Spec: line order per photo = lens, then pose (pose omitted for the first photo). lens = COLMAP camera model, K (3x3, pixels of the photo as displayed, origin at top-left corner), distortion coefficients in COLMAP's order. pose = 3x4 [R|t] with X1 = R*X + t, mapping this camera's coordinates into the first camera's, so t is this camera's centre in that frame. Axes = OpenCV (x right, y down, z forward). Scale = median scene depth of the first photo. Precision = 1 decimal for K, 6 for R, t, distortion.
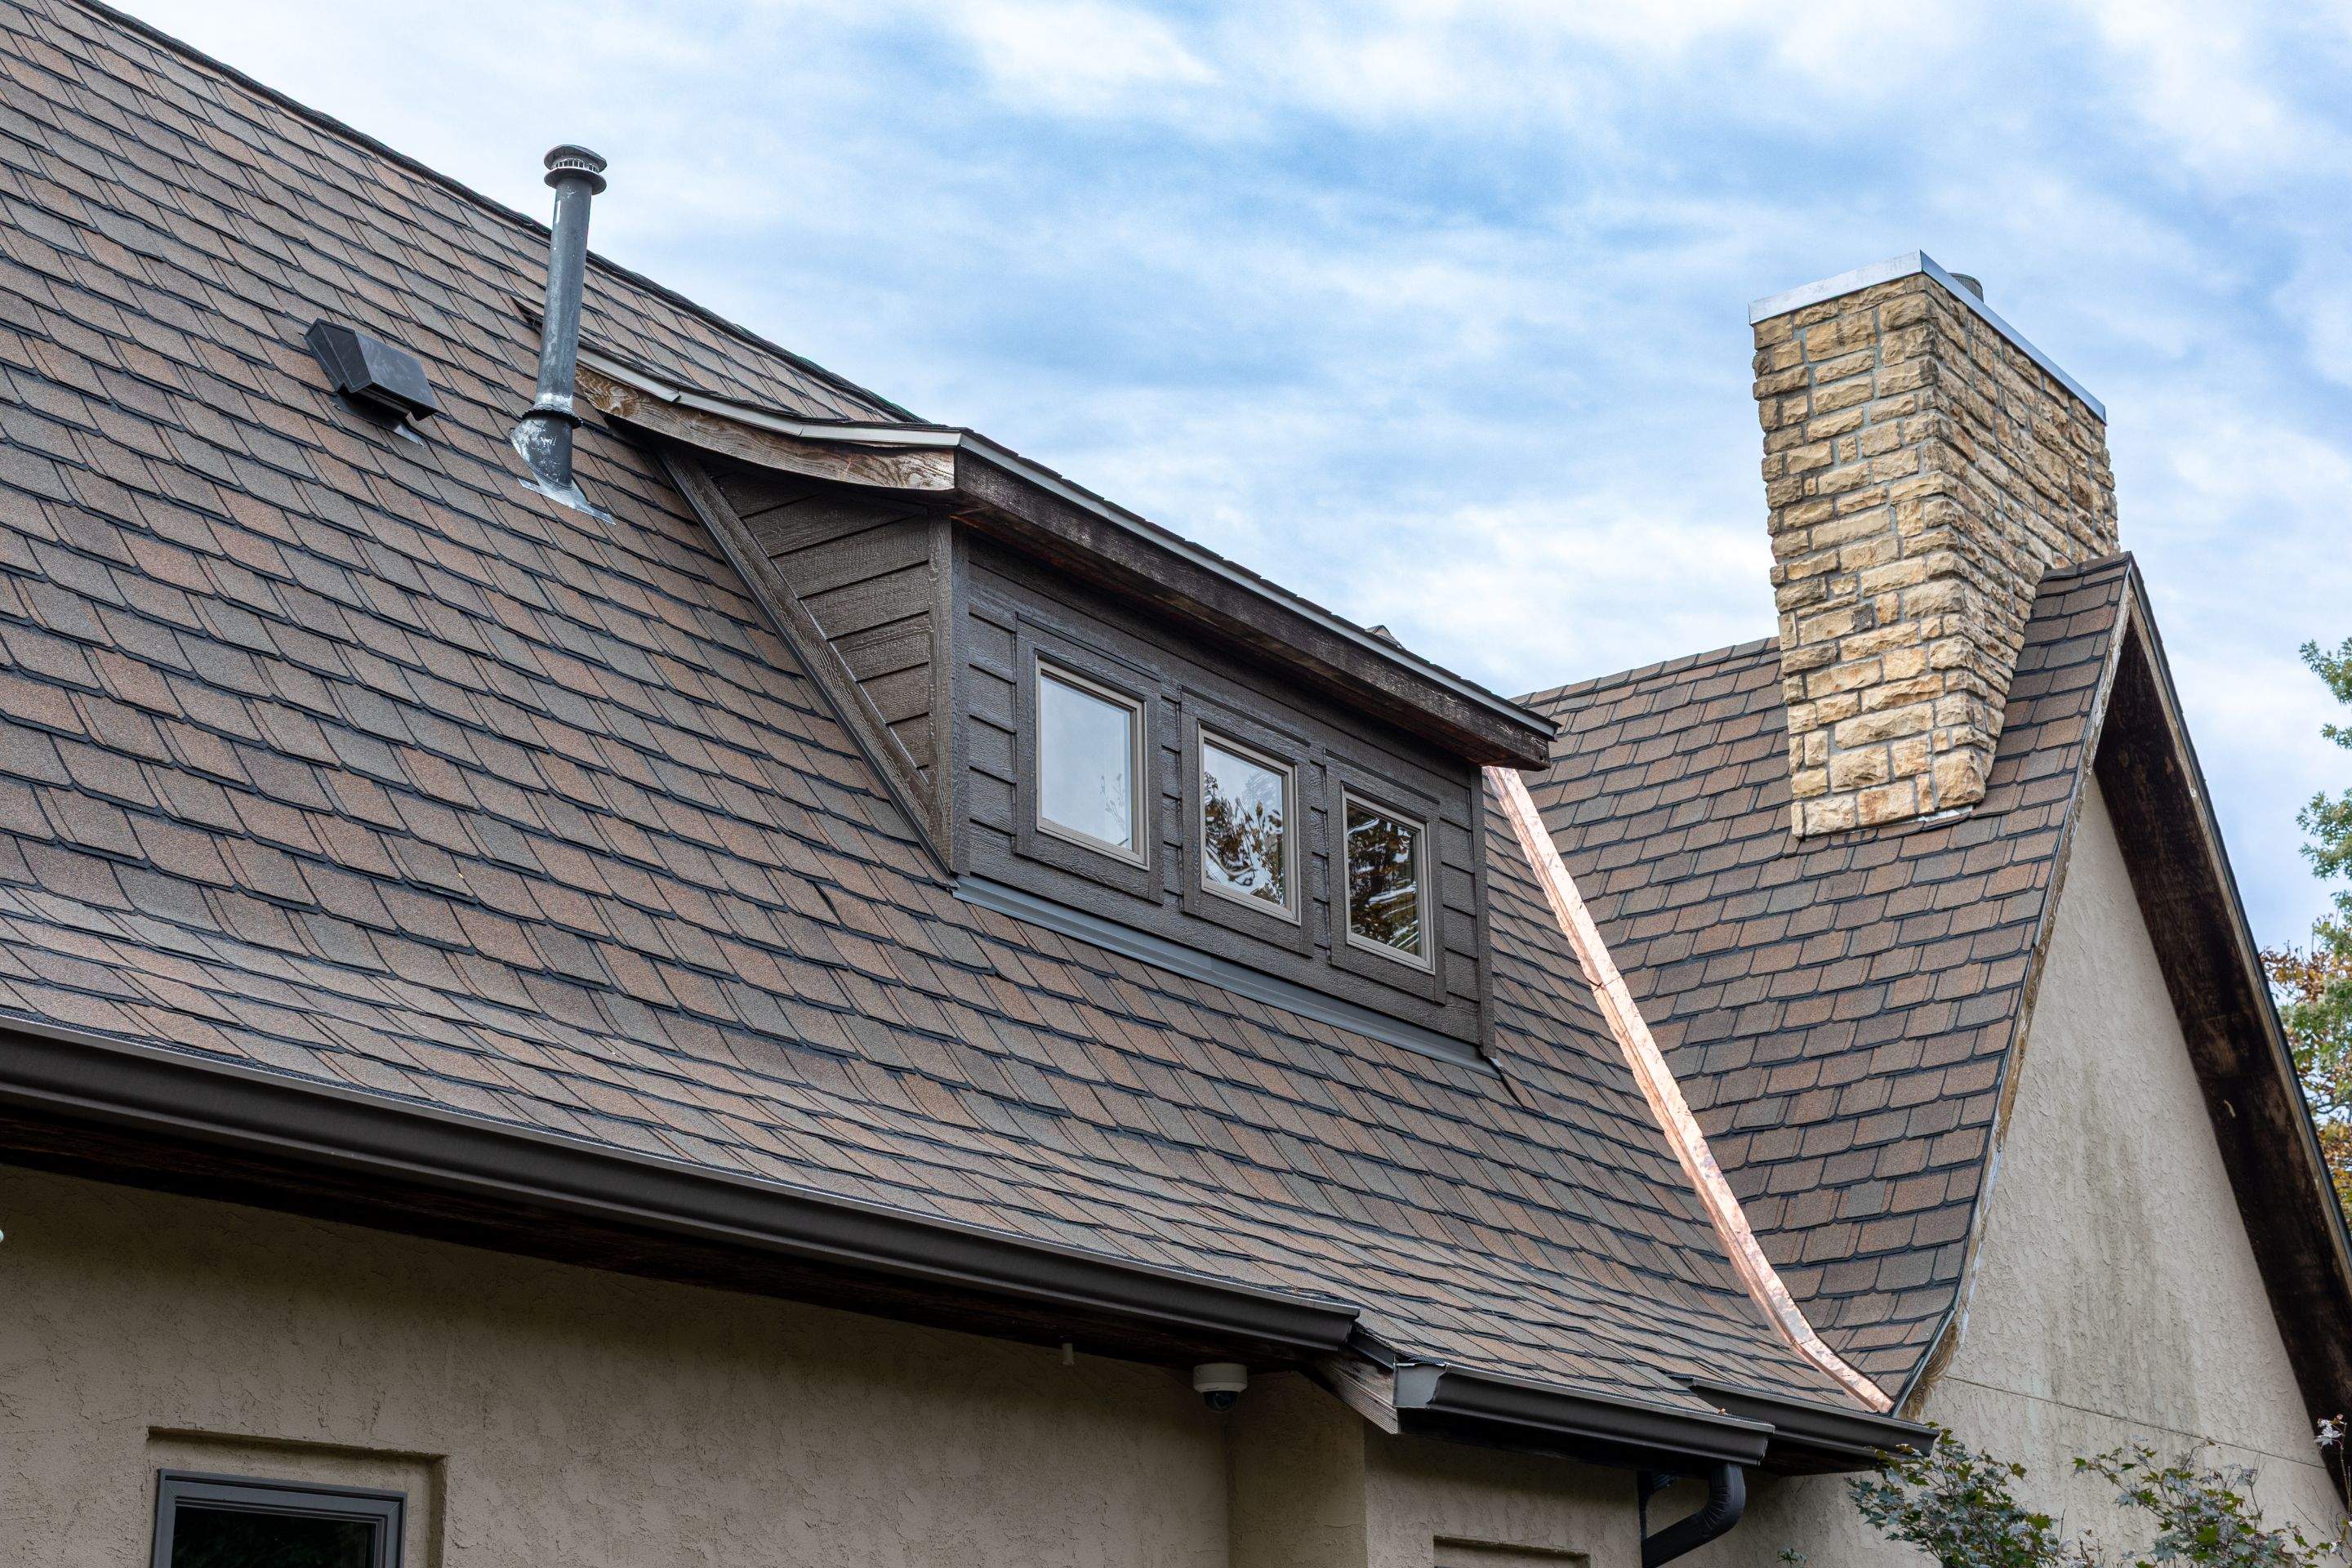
lens RADIAL K [[3394.5, 0, 1176.0], [0, 3394.5, 784.0], [0, 0, 1]] dist [0.049487, -0.045944]
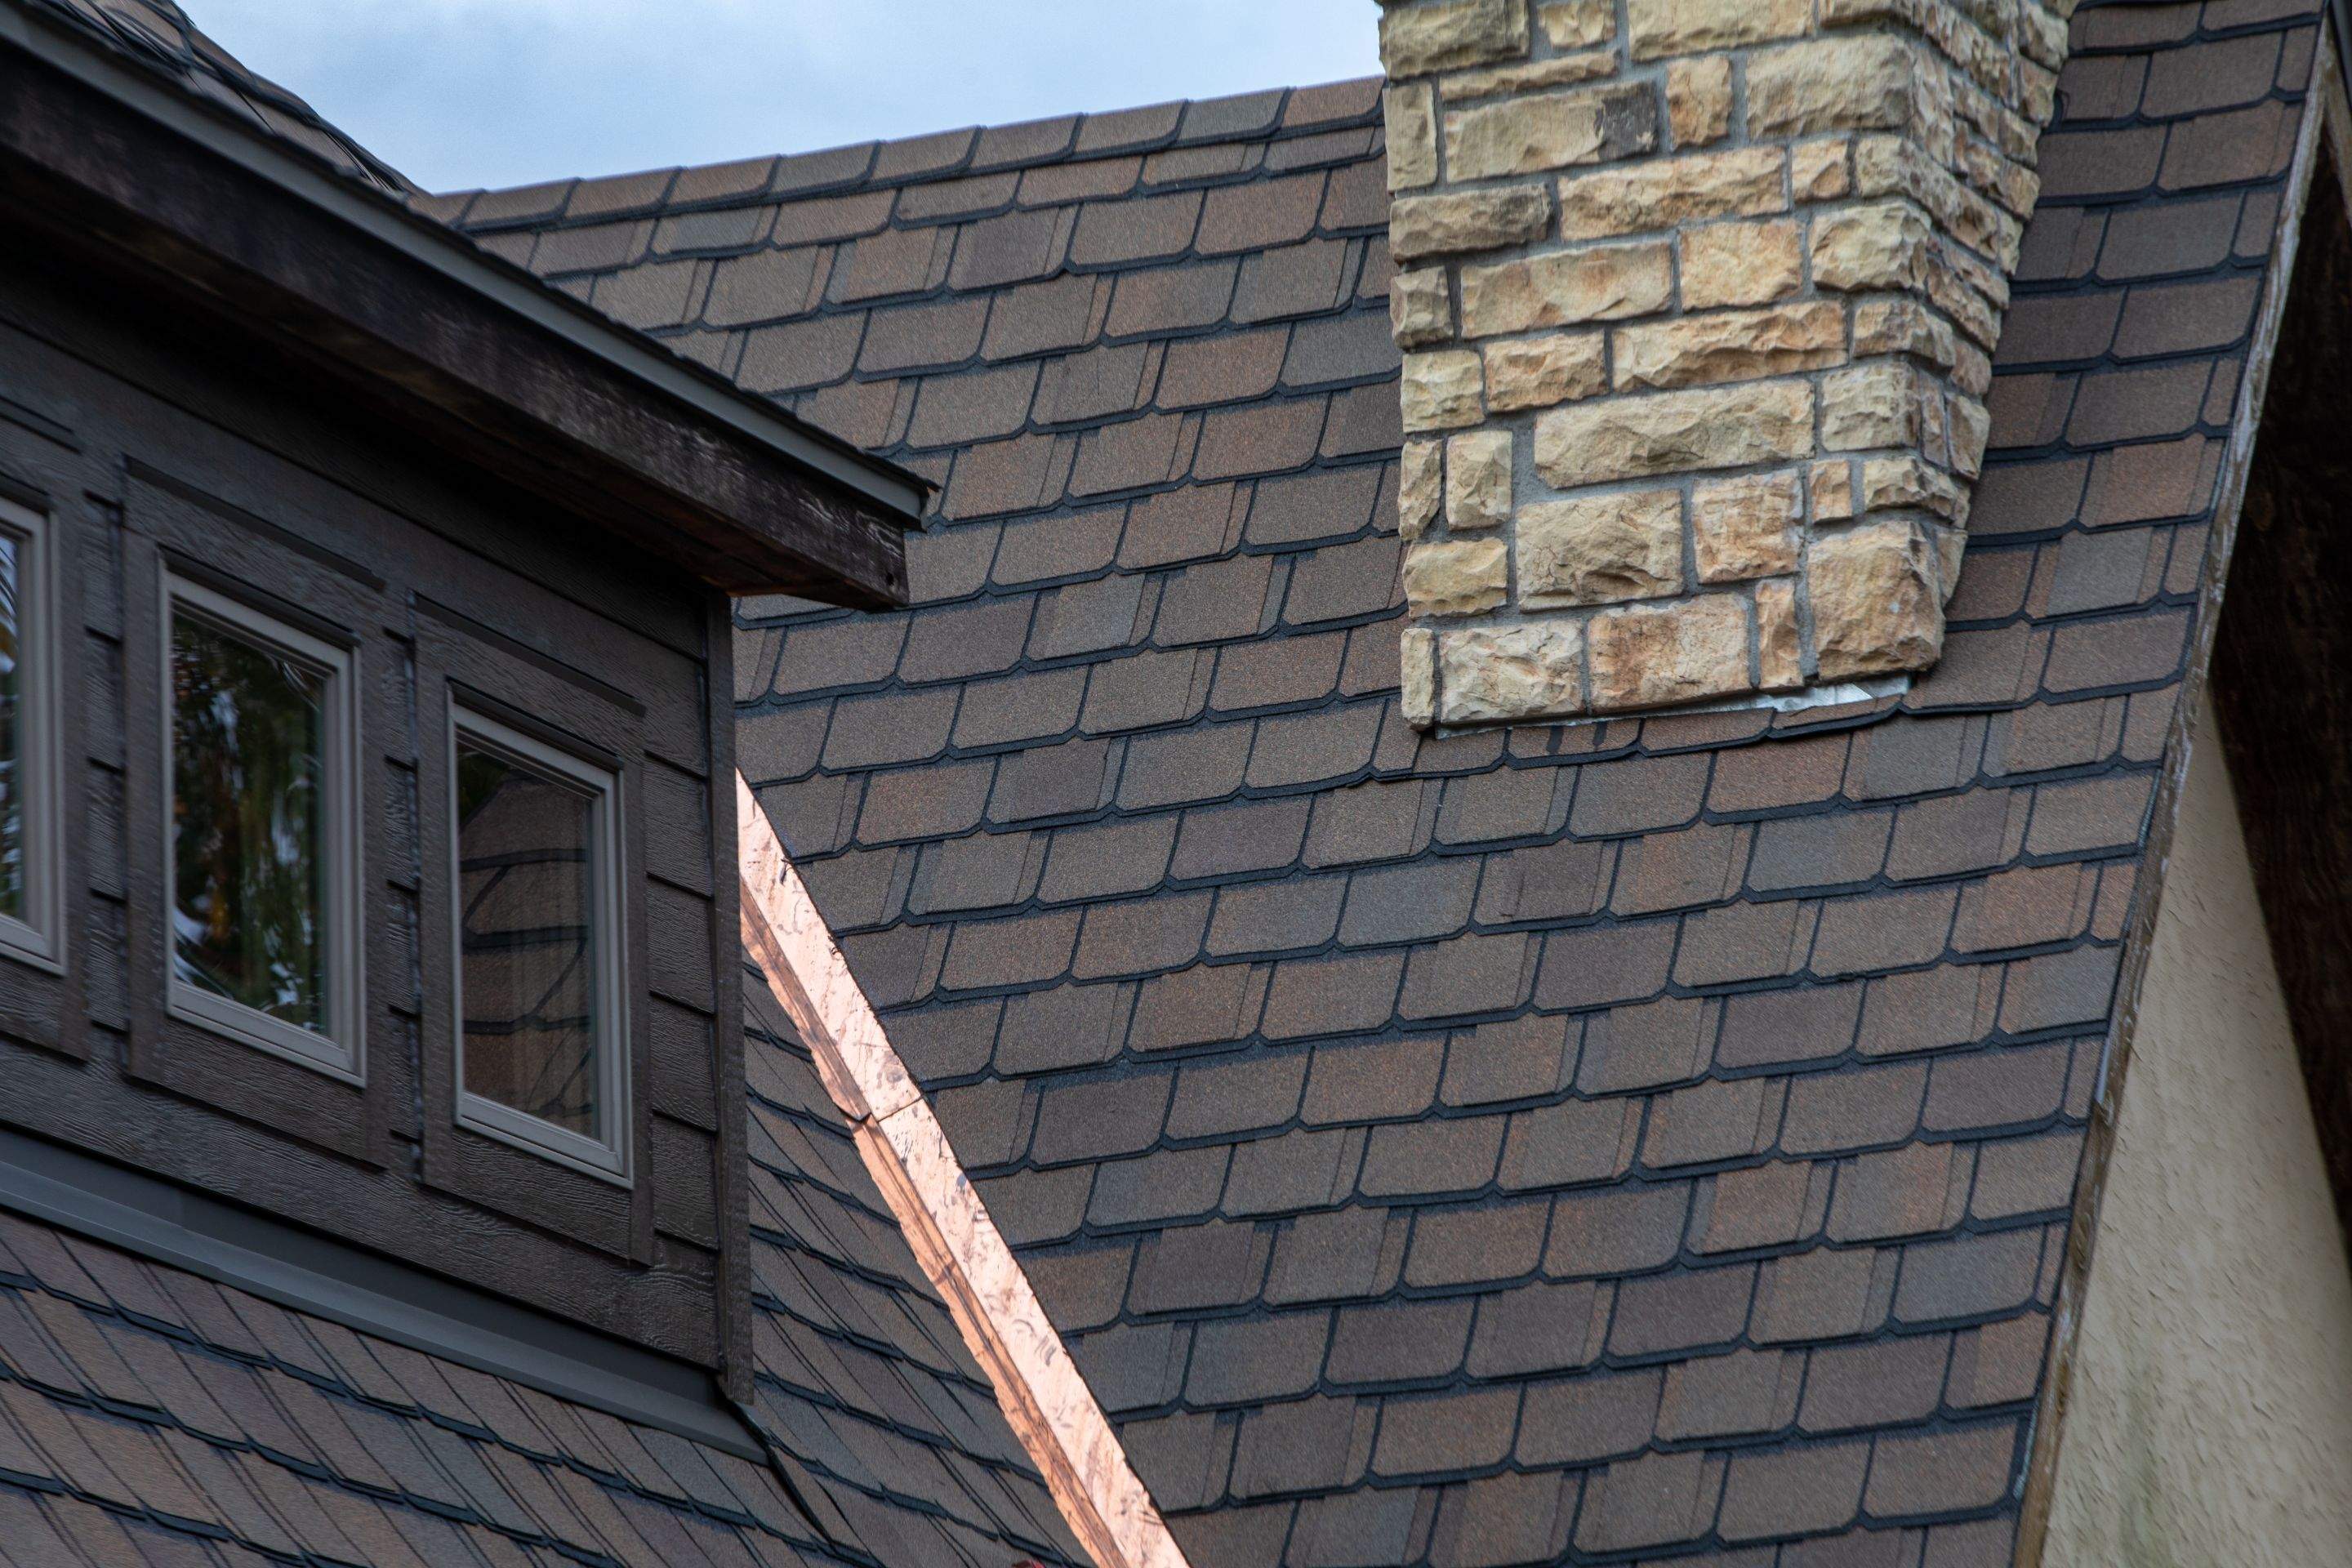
lens RADIAL K [[13089.3, 0, 1174.4], [0, 13089.3, 783.0], [0, 0, 1]] dist [1.723032, 4.523272]
pose [[0.965145, 0.037144, 0.259068, -0.204770], [-0.061470, 0.994359, 0.086437, -0.098485], [-0.254396, -0.099350, 0.961984, -0.334509]]
